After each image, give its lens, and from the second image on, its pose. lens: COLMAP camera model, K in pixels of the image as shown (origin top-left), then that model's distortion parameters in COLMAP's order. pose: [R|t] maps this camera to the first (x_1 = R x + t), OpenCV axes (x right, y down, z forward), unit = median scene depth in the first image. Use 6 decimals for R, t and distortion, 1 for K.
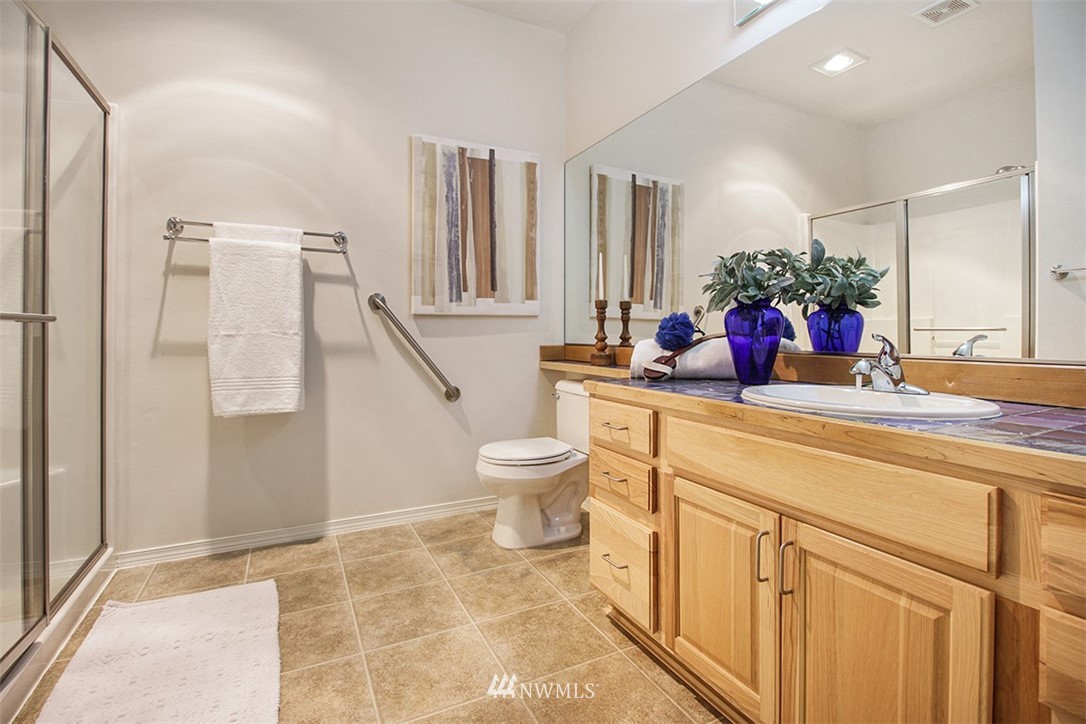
lens RADIAL K [[519.4, 0, 556.8], [0, 519.4, 329.9], [0, 0, 1]] dist [-0.004966, -0.008901]
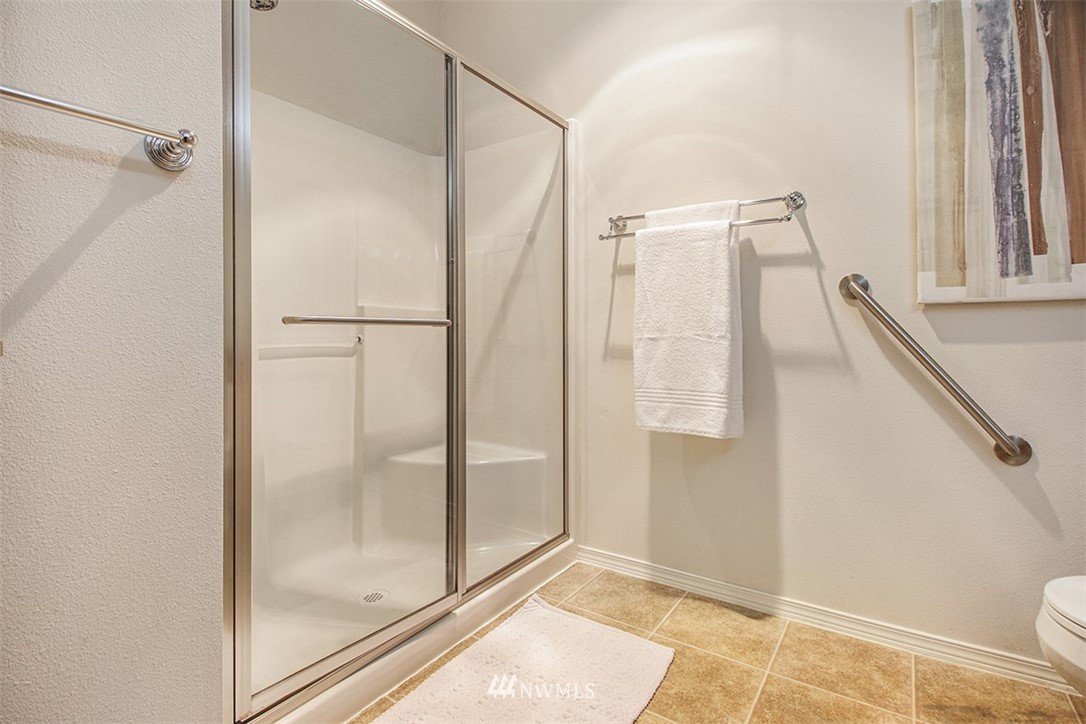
lens RADIAL K [[519.4, 0, 553.2], [0, 519.4, 331.3], [0, 0, 1]] dist [-0.004966, -0.008901]
pose [[0.460469, -0.007334, -0.887645, 0.056203], [0.007454, 0.999963, -0.004396, 0.000909], [0.887644, -0.004592, 0.460507, 0.397041]]
